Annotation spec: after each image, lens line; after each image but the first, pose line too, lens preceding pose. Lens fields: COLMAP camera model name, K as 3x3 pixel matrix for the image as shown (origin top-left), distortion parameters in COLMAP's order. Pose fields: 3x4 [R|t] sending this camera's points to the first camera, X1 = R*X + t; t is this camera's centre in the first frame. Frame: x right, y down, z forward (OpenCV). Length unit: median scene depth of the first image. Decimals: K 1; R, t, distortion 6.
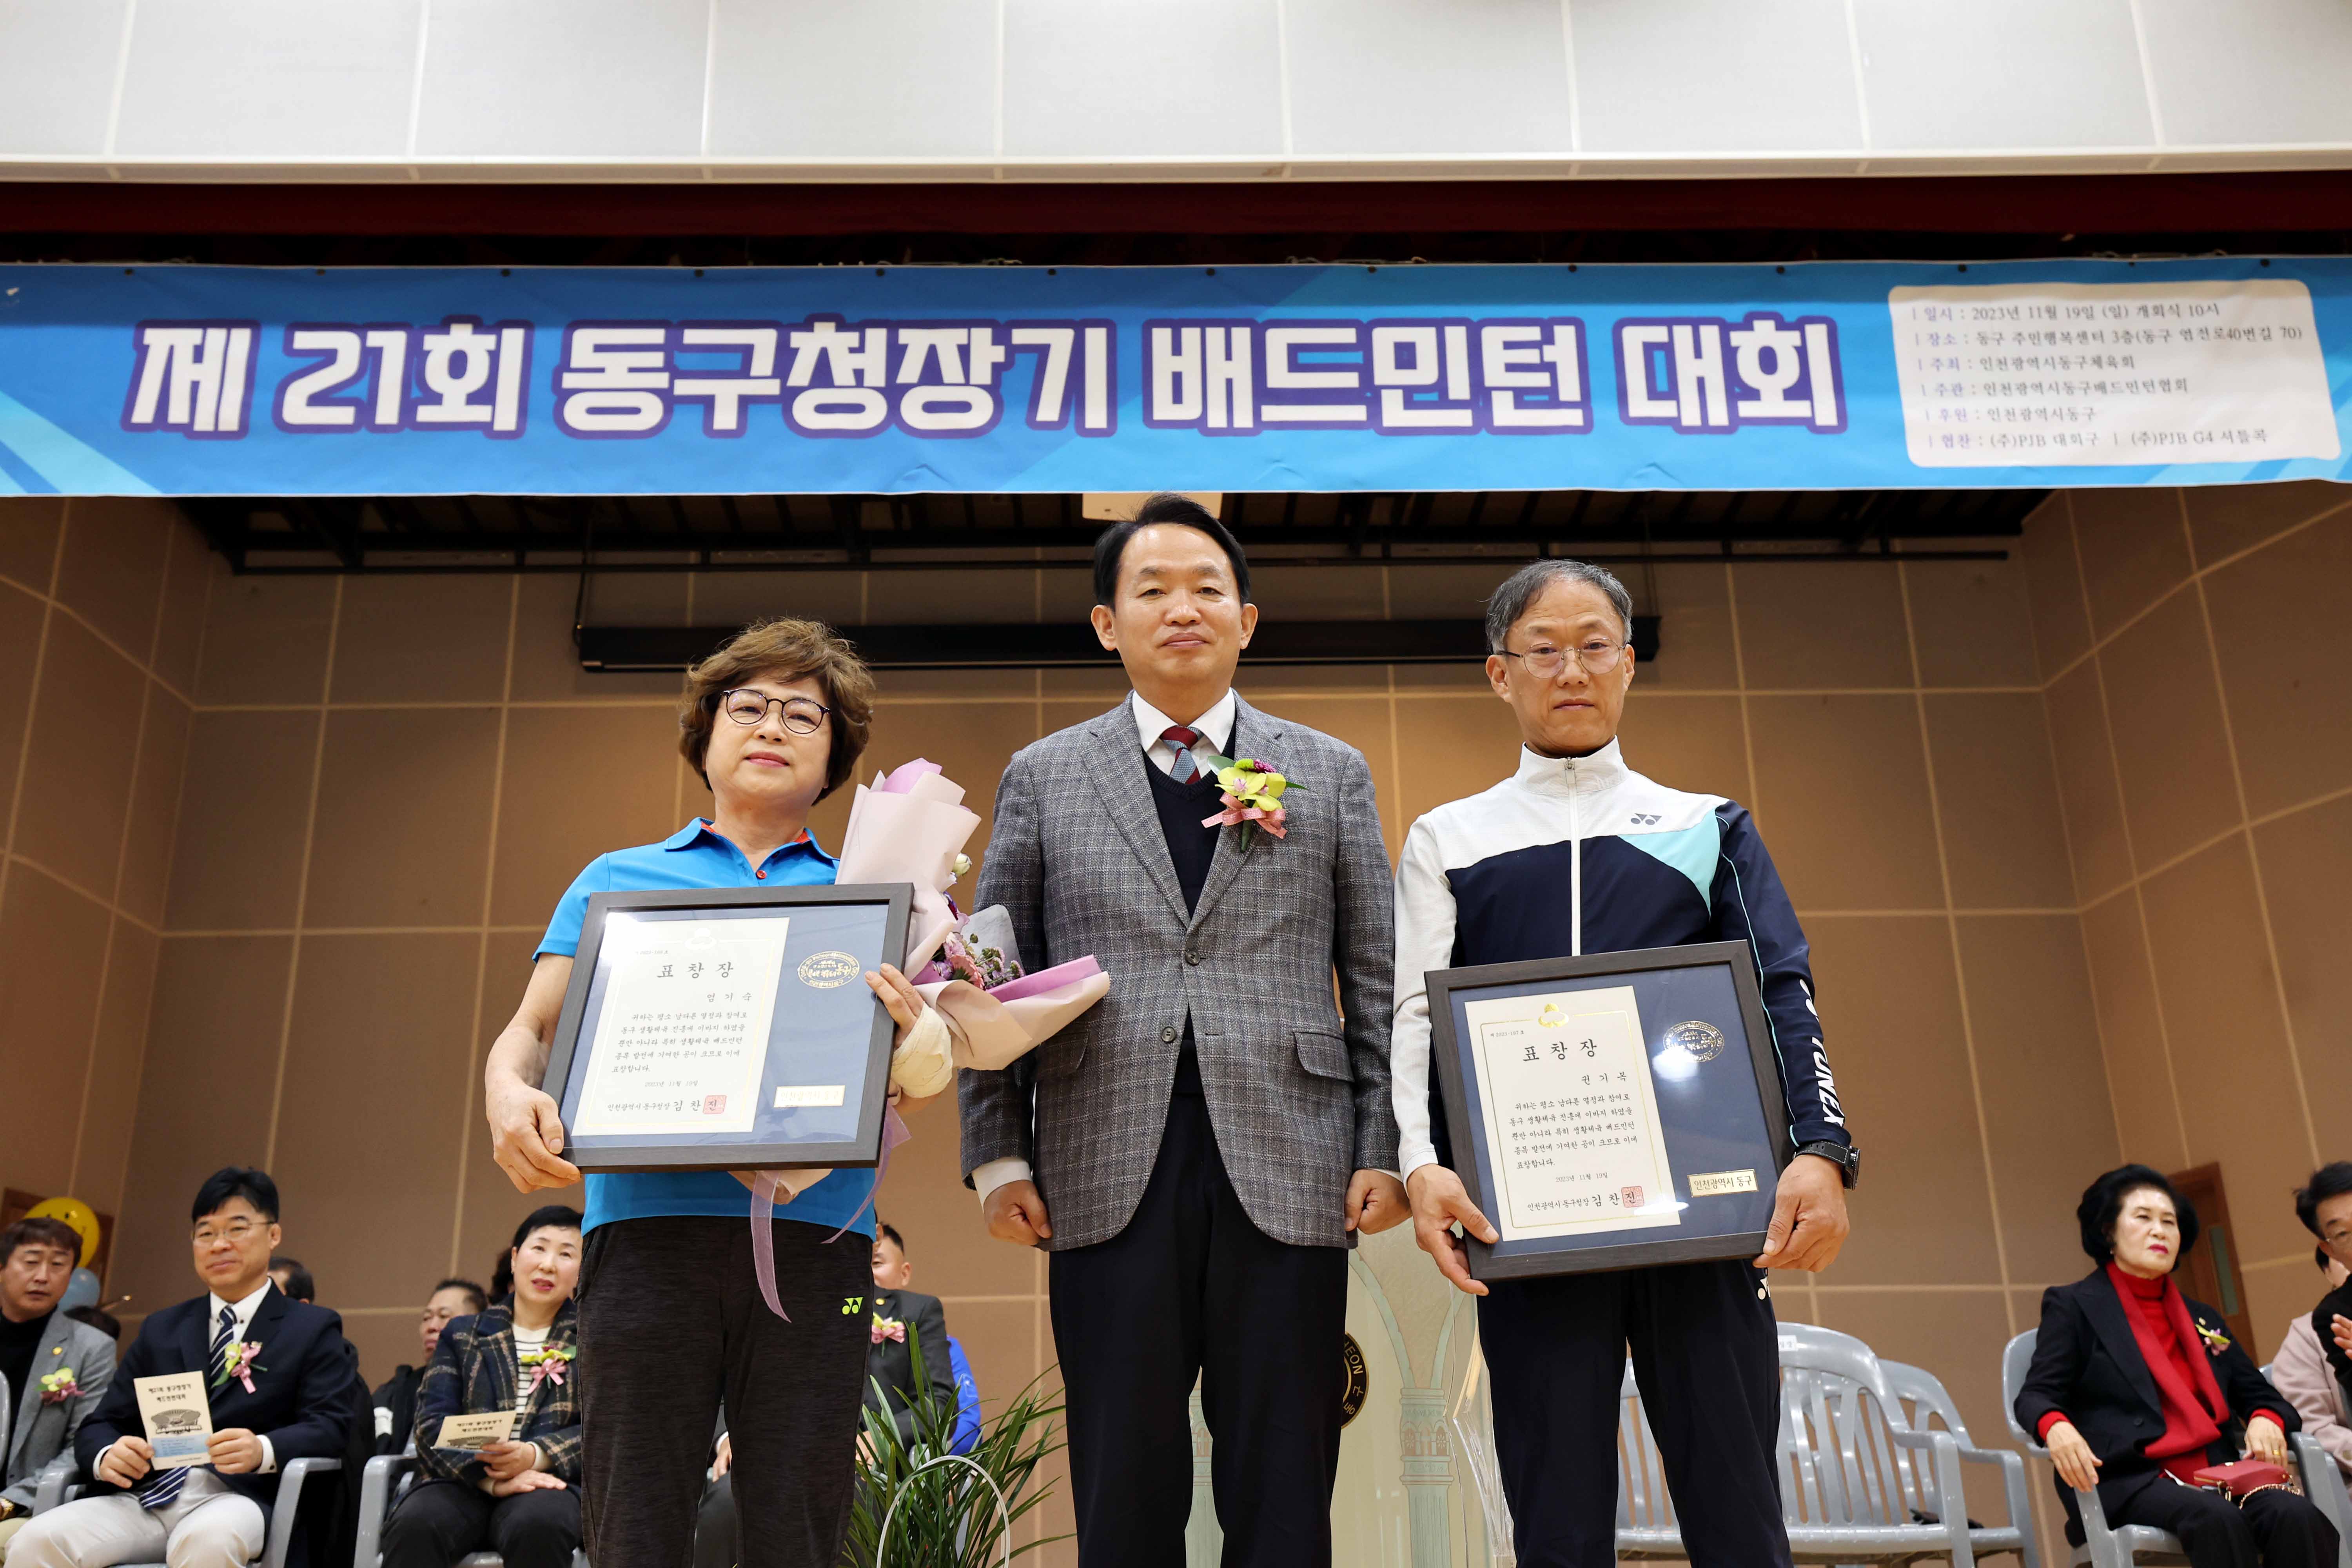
lens RADIAL K [[2239.9, 0, 1149.3], [0, 2239.9, 705.3], [0, 0, 1]] dist [0.049944, 0.000000]
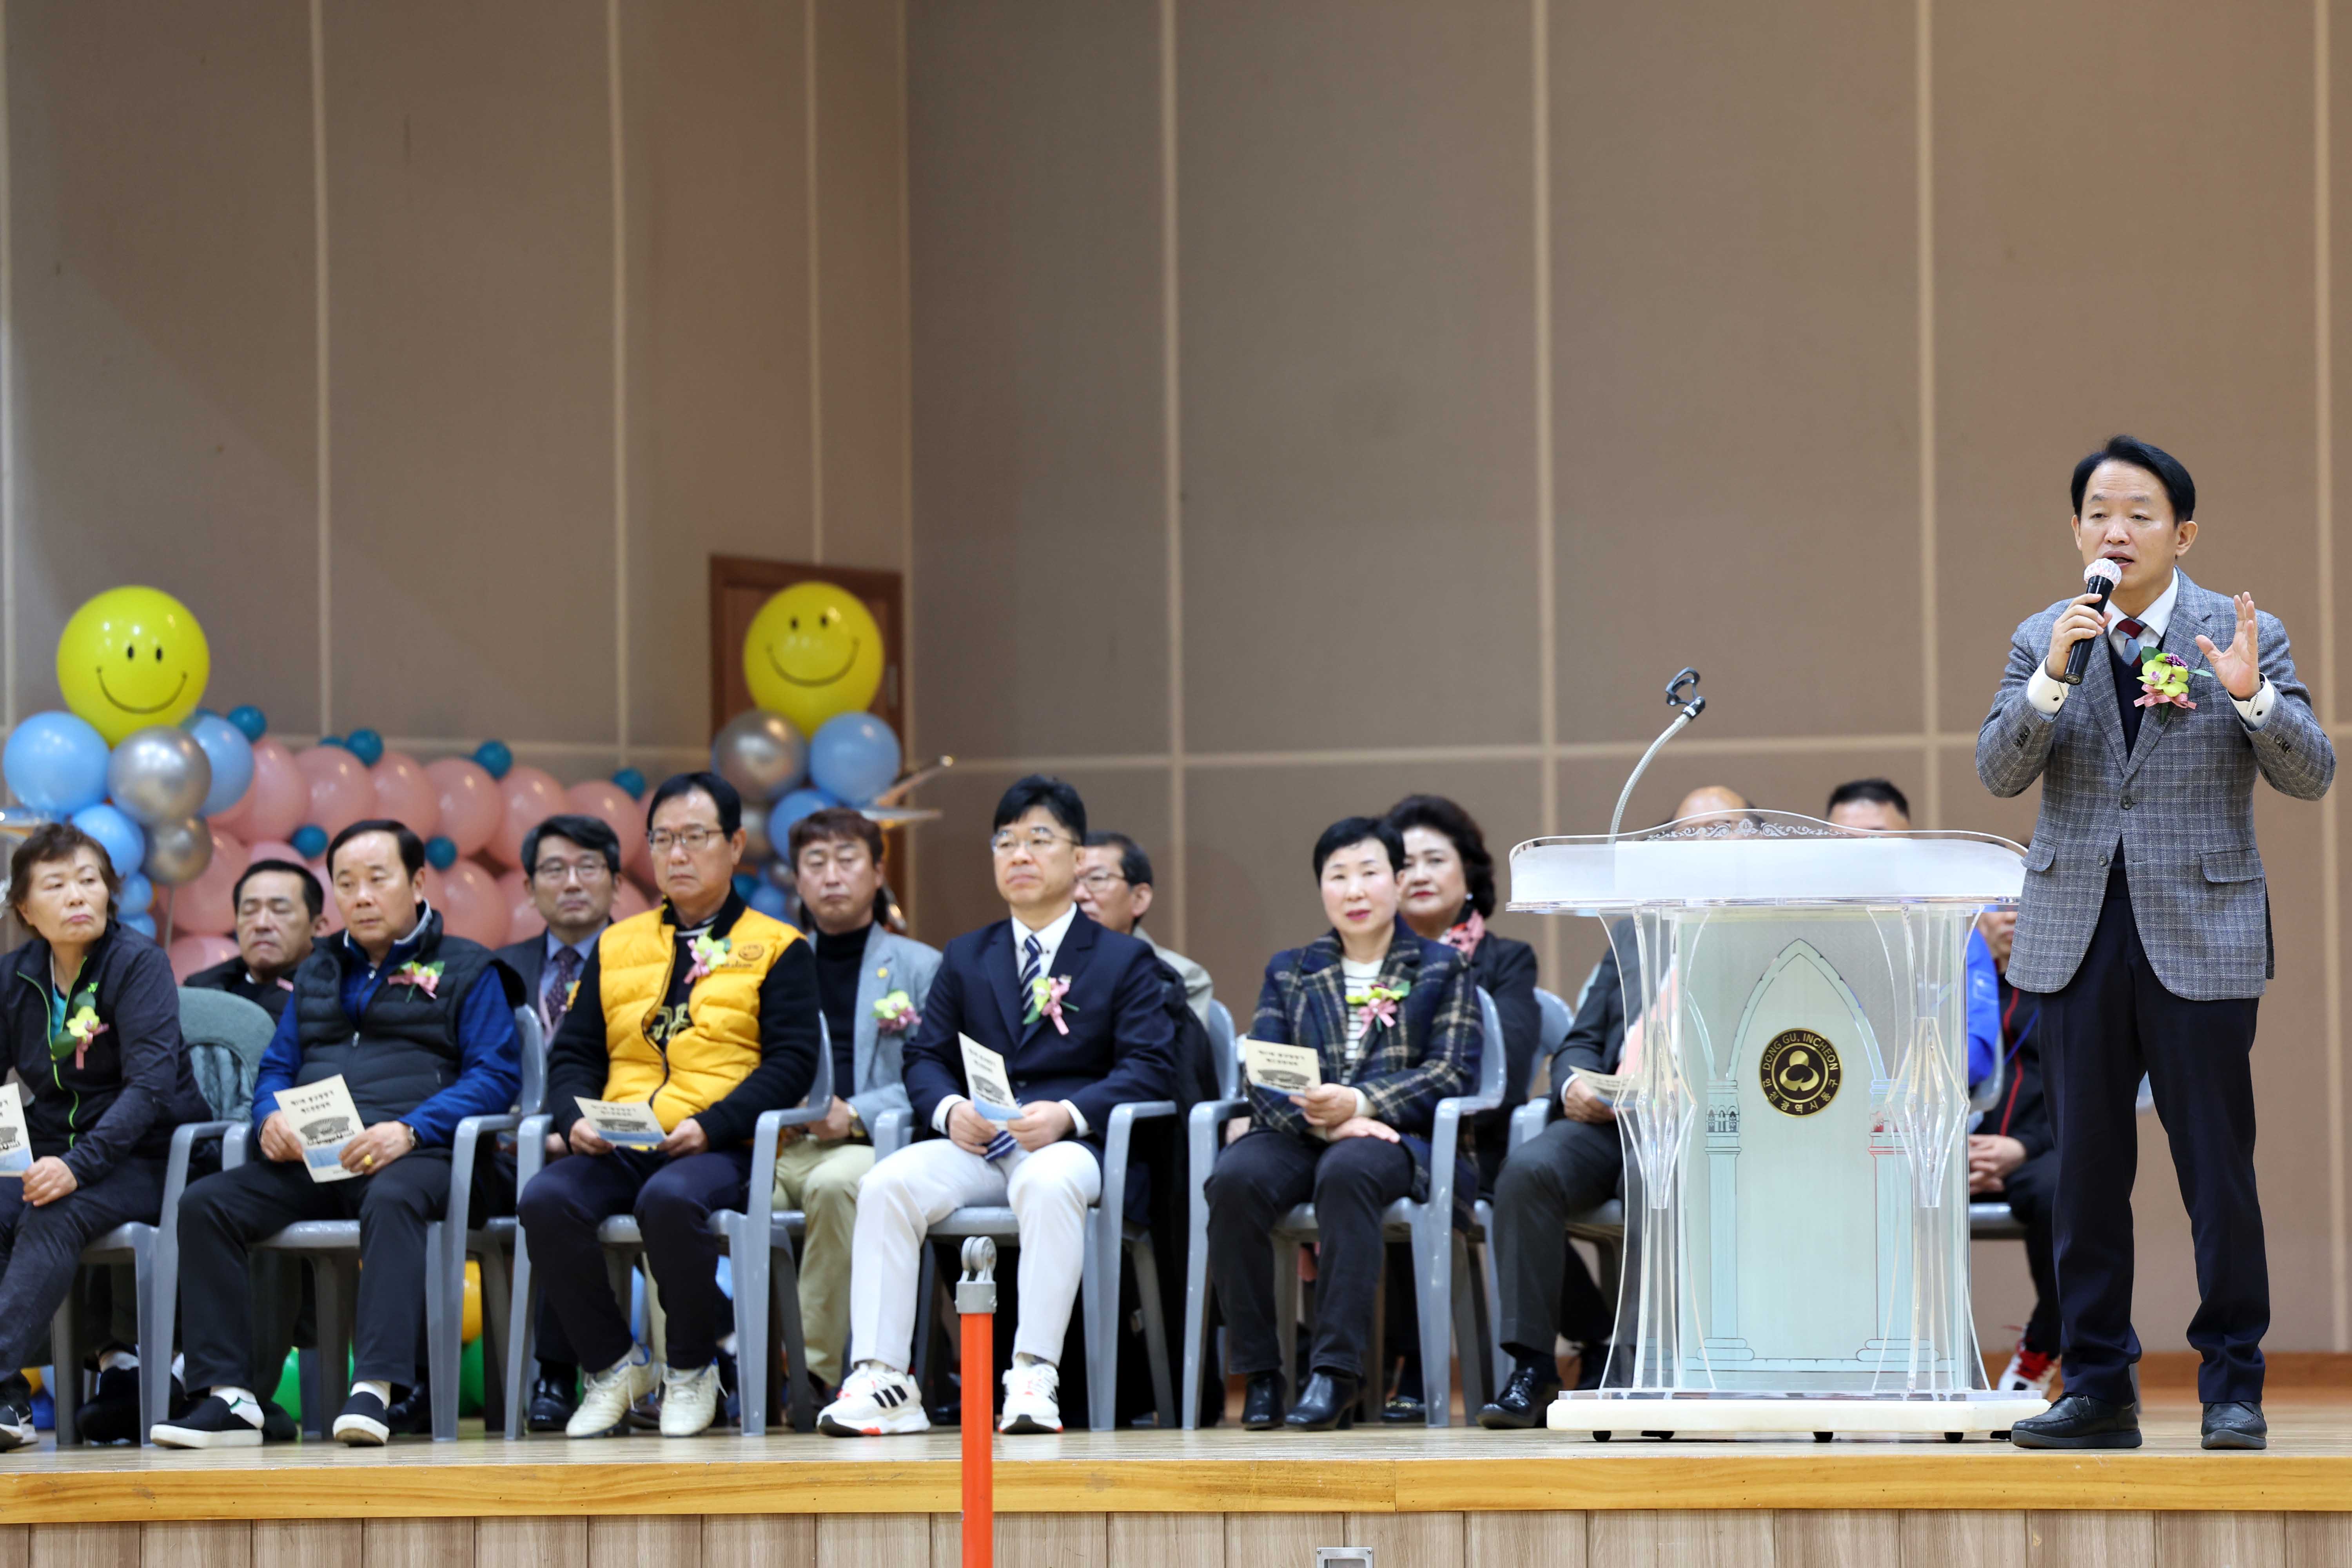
lens RADIAL K [[13452.2, 0, 1228.5], [0, 13452.2, 791.1], [0, 0, 1]] dist [1.698696, 0.000000]
pose [[0.922105, -0.009436, -0.386824, 1.082176], [0.131652, 0.947710, 0.290711, -0.833861], [0.363854, -0.318992, 0.875131, -2.264716]]
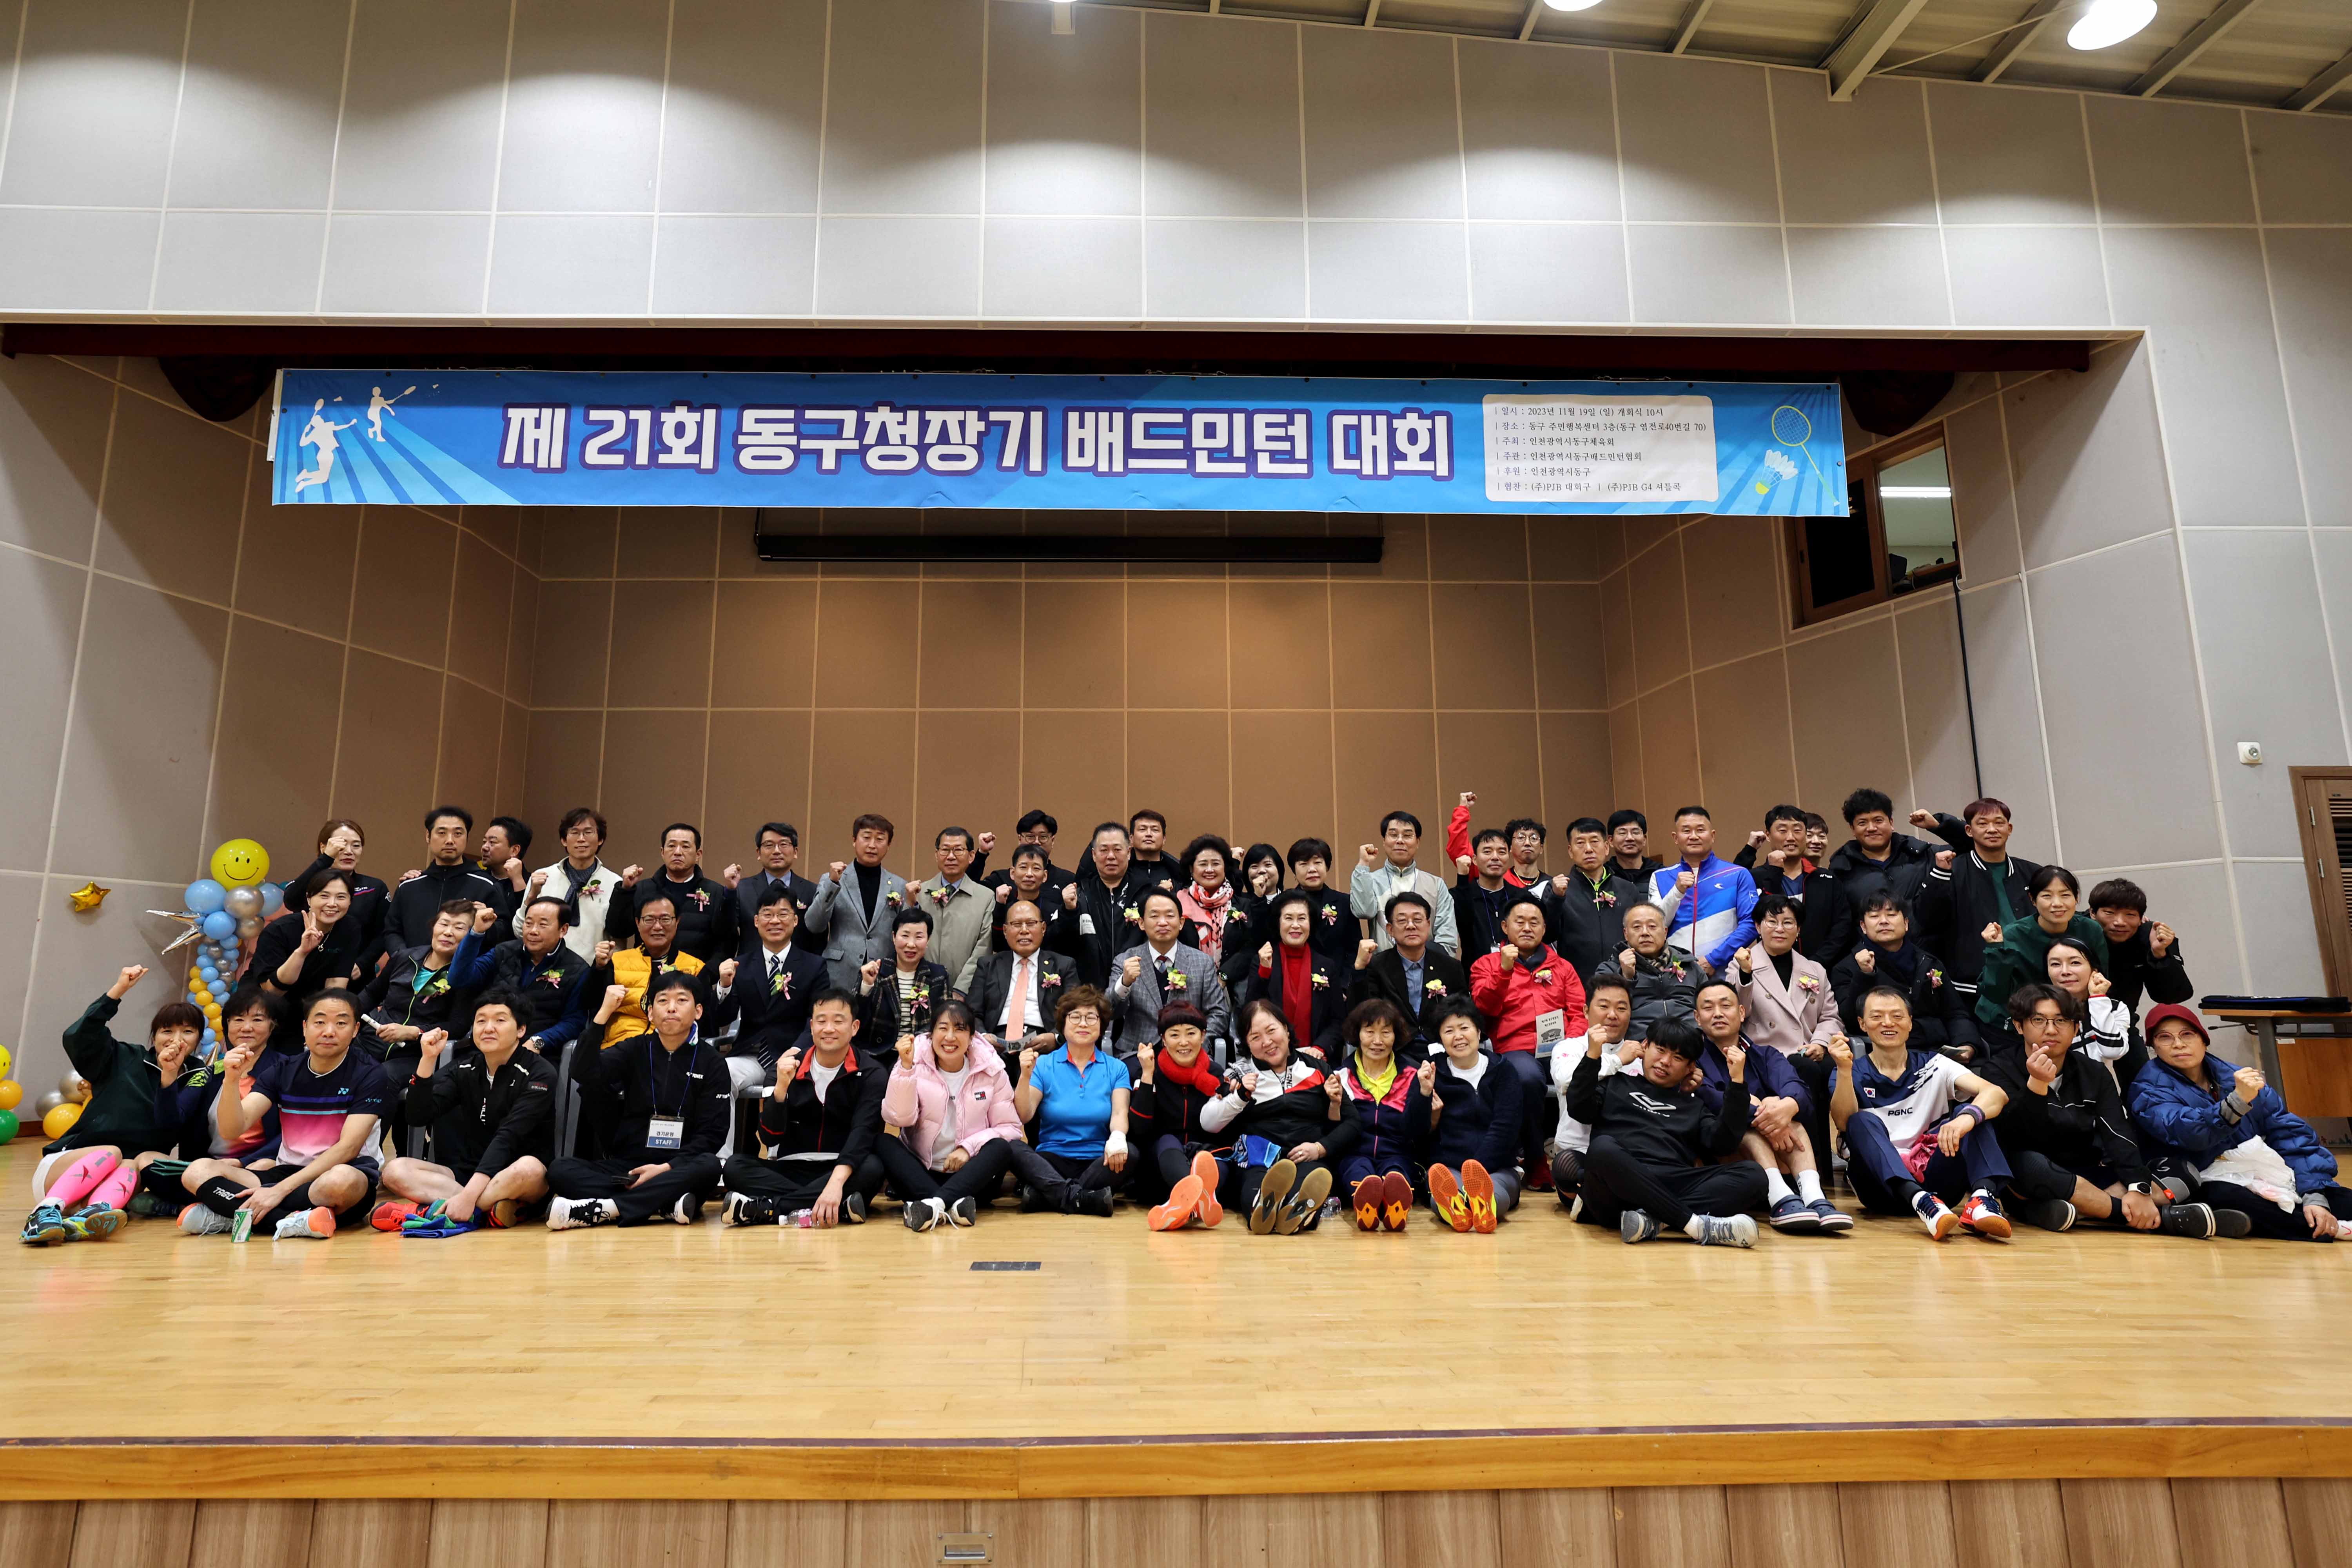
lens RADIAL K [[1413.7, 0, 1128.4], [0, 1413.7, 698.9], [0, 0, 1]] dist [-0.020199, 0.019298]
pose [[0.999888, 0.014959, 0.001064, 0.051446], [-0.014966, 0.990691, 0.135302, -0.095995], [0.000970, -0.135302, 0.990804, -0.139371]]
